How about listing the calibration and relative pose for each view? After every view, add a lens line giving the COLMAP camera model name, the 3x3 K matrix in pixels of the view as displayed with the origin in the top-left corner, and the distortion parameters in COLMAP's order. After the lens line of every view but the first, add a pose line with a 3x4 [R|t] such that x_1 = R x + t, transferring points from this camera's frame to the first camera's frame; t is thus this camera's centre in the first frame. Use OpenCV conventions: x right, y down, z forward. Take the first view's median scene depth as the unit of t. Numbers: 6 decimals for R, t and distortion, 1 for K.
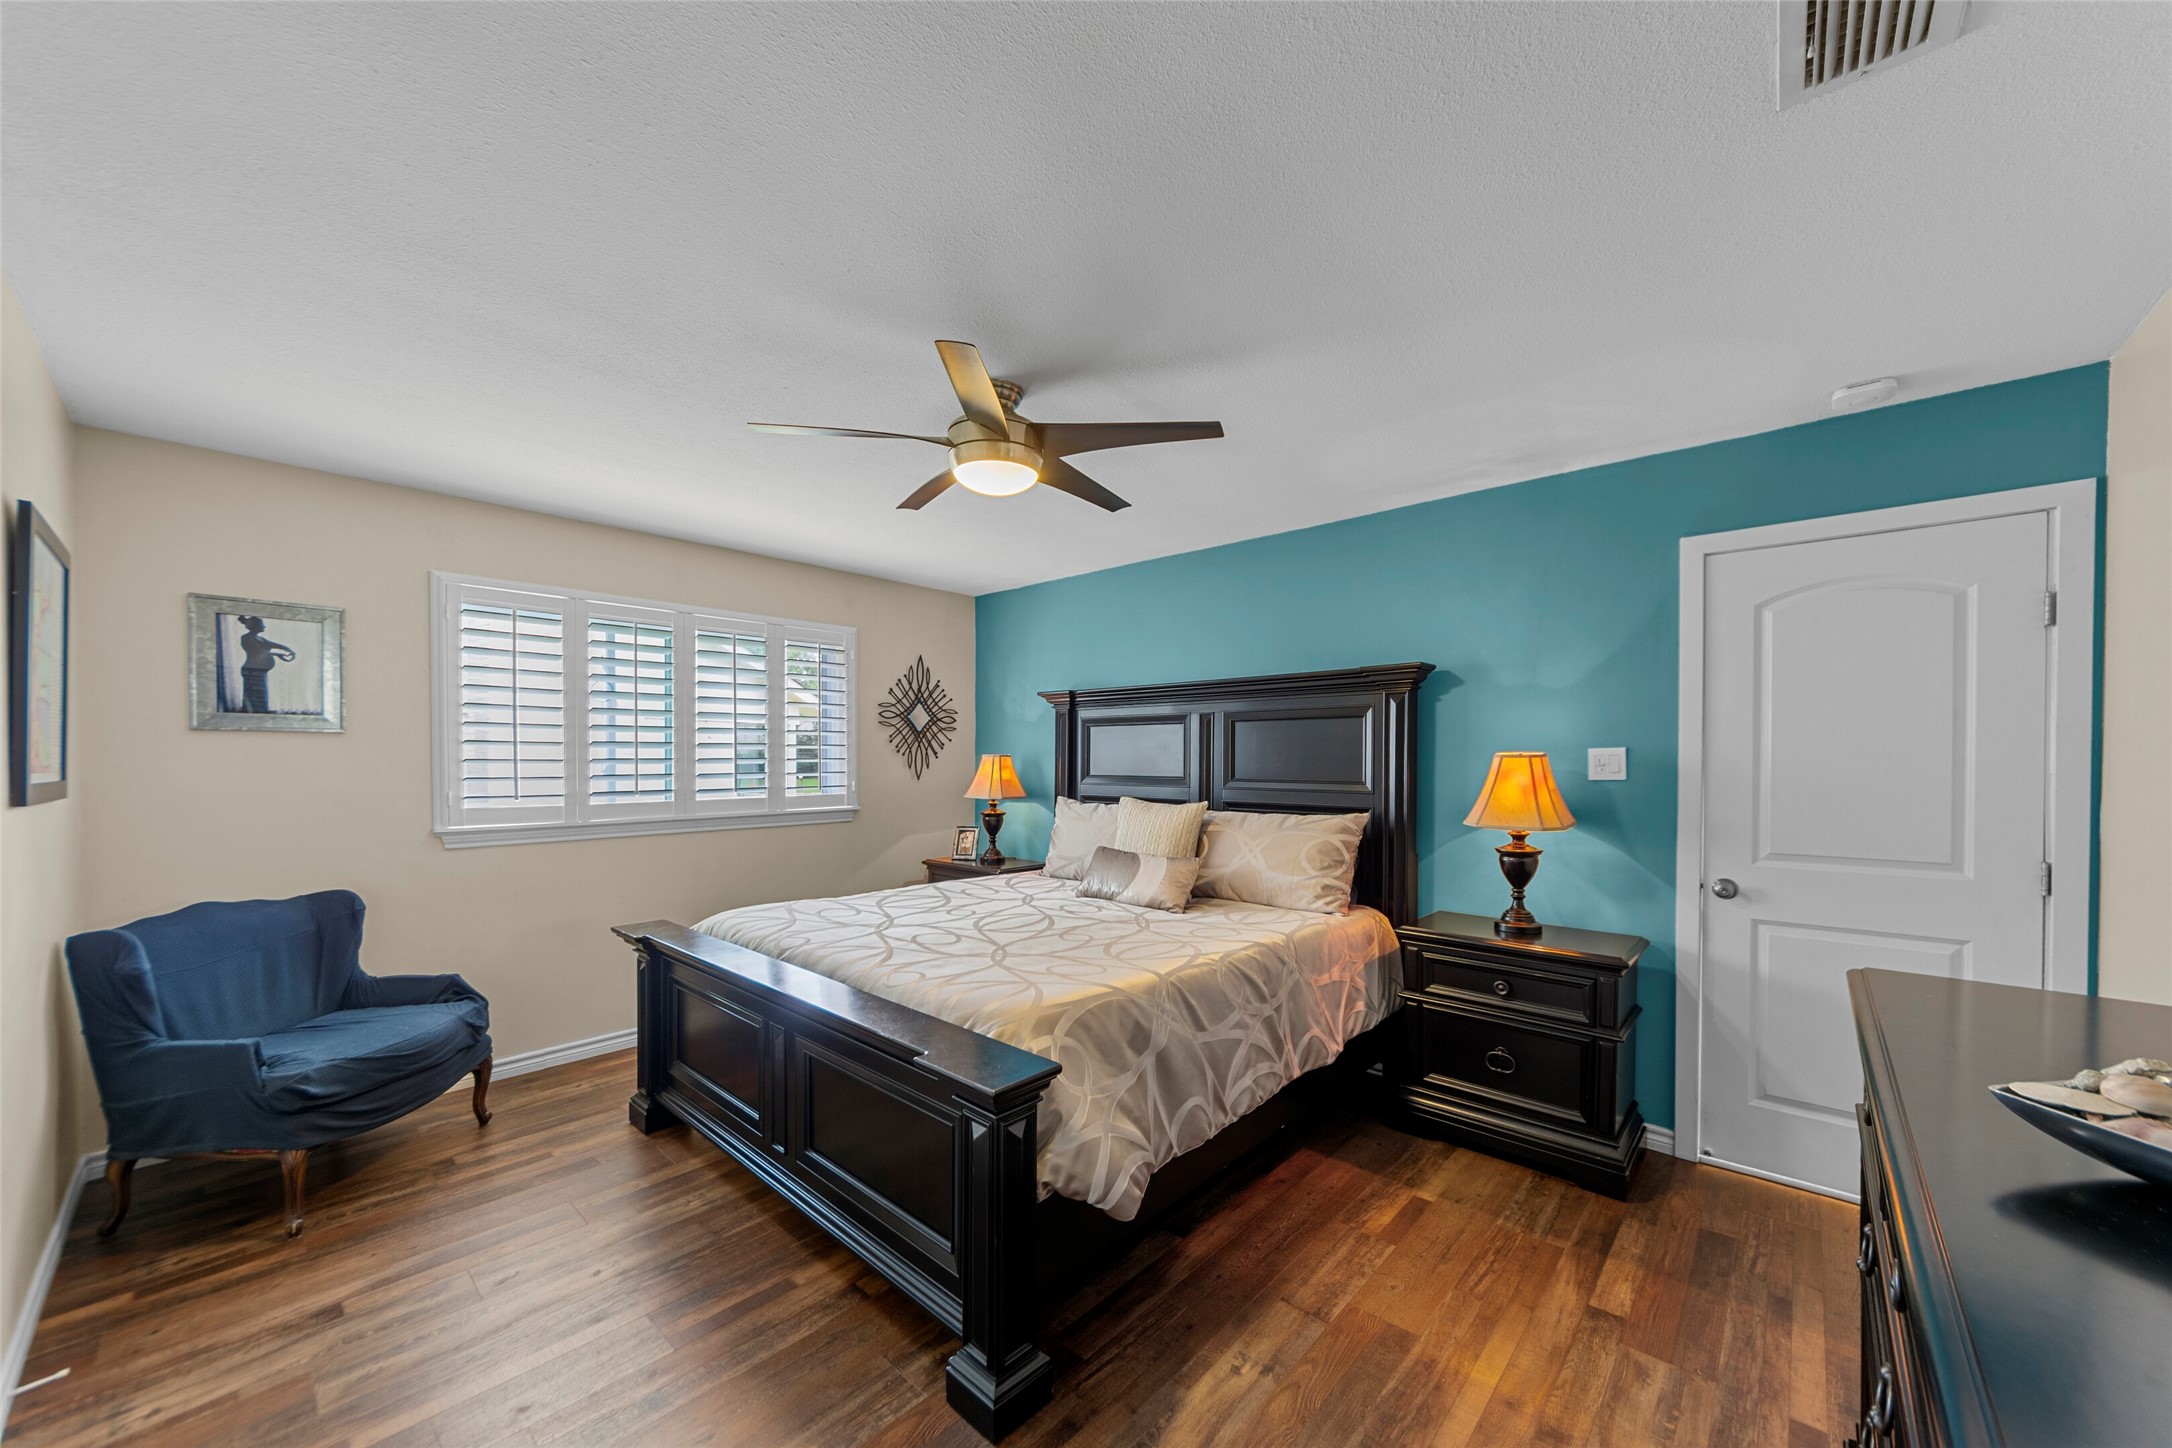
lens RADIAL K [[780.4, 0, 1126.6], [0, 780.4, 761.7], [0, 0, 1]] dist [-0.000493, 0.000917]
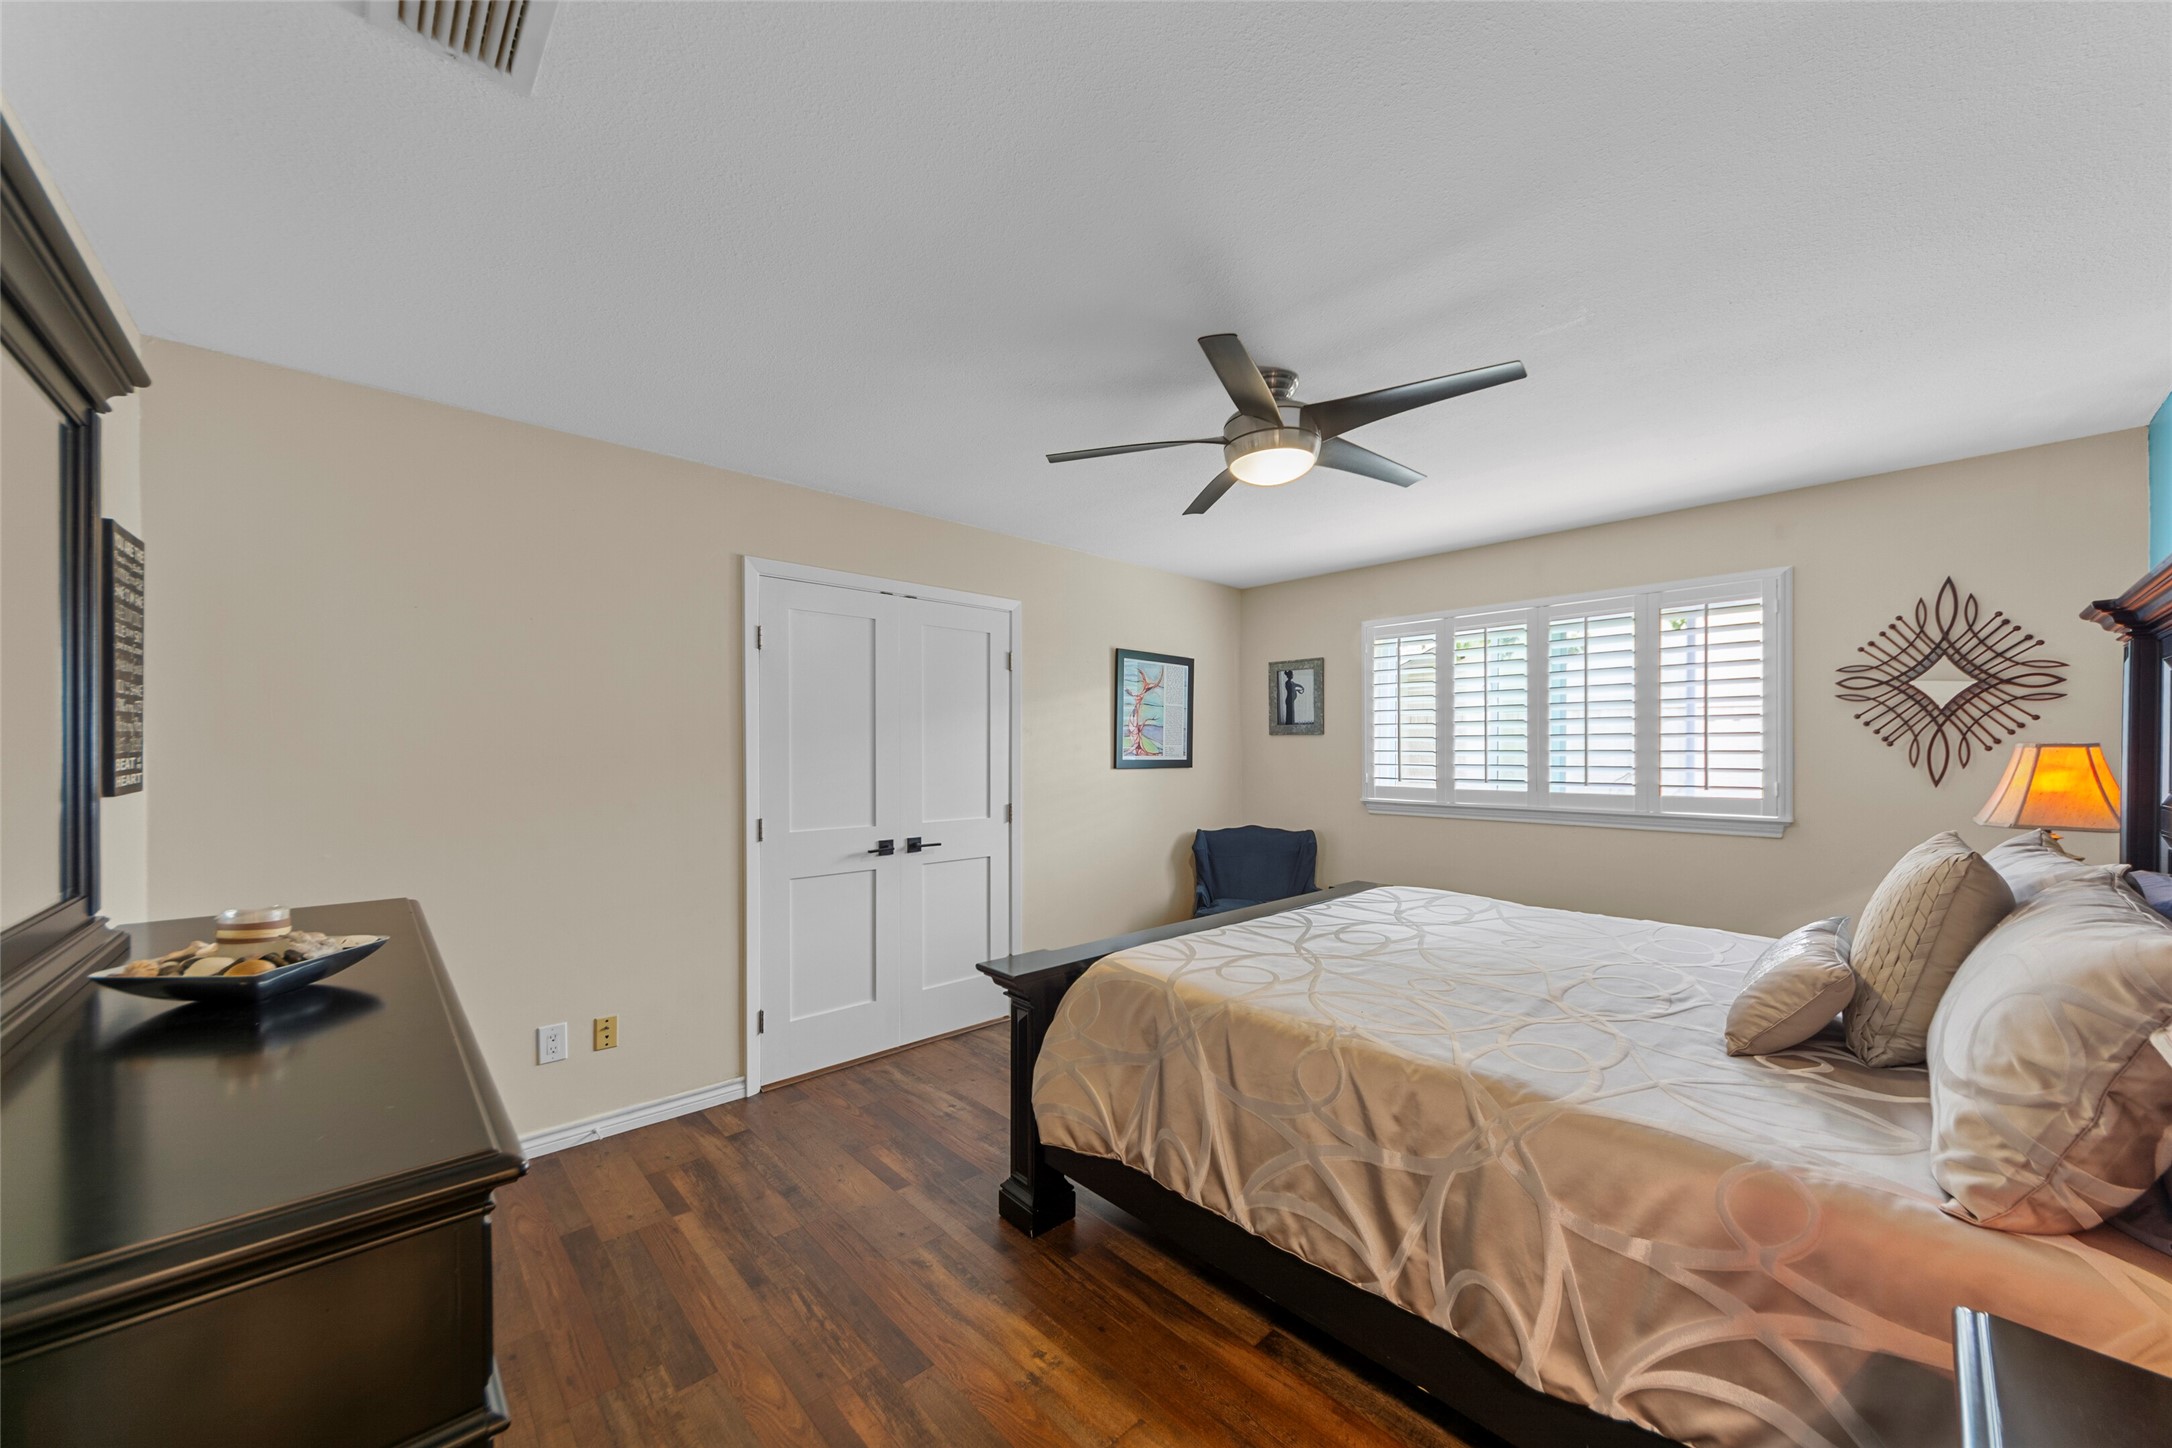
lens RADIAL K [[780.4, 0, 1088.8], [0, 780.4, 744.2], [0, 0, 1]] dist [-0.000493, 0.000917]
pose [[-0.093594, -0.006507, -0.995589, 0.696059], [-0.004236, 0.999972, -0.006138, -0.003856], [0.995601, 0.003643, -0.093618, 0.701265]]
